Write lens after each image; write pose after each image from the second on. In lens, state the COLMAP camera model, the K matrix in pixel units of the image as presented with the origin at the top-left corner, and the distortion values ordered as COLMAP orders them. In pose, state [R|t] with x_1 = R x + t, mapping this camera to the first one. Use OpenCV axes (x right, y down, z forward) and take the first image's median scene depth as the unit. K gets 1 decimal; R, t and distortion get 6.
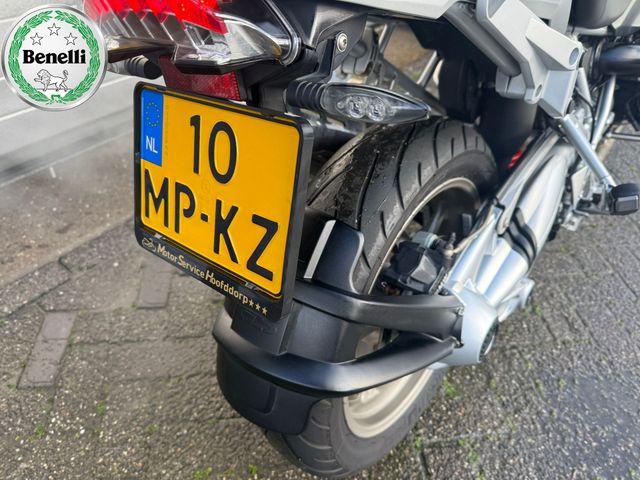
lens RADIAL K [[443.1, 0, 302.5], [0, 443.1, 238.0], [0, 0, 1]] dist [0.063397, -0.080117]
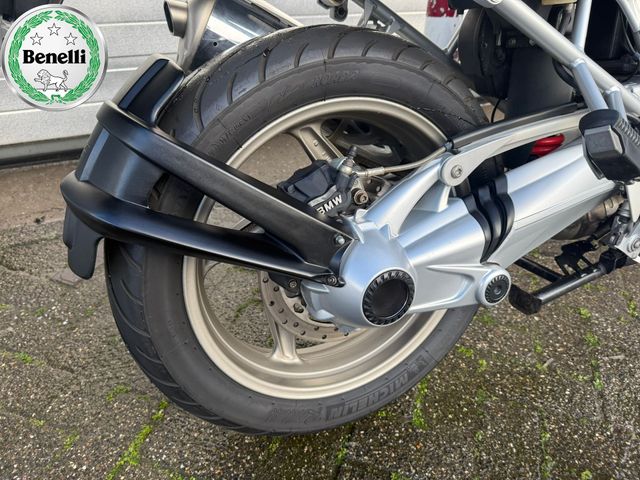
lens RADIAL K [[442.0, 0, 320.0], [0, 442.0, 240.0], [0, 0, 1]] dist [0.003506, -0.016161]
pose [[0.897976, 0.208130, -0.387712, 0.525457], [-0.273766, 0.954037, -0.121923, 0.228549], [0.344516, 0.215626, 0.913682, 0.204802]]
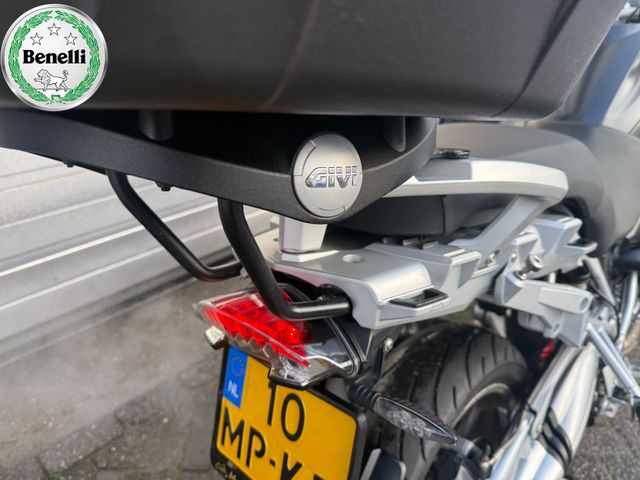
lens RADIAL K [[452.9, 0, 308.1], [0, 452.9, 240.0], [0, 0, 1]] dist [-0.000023, 0.001000]
pose [[0.997020, 0.031285, -0.070508, -0.028889], [-0.046789, 0.971986, -0.230334, -0.182904], [0.061327, 0.232947, 0.970554, -0.172541]]
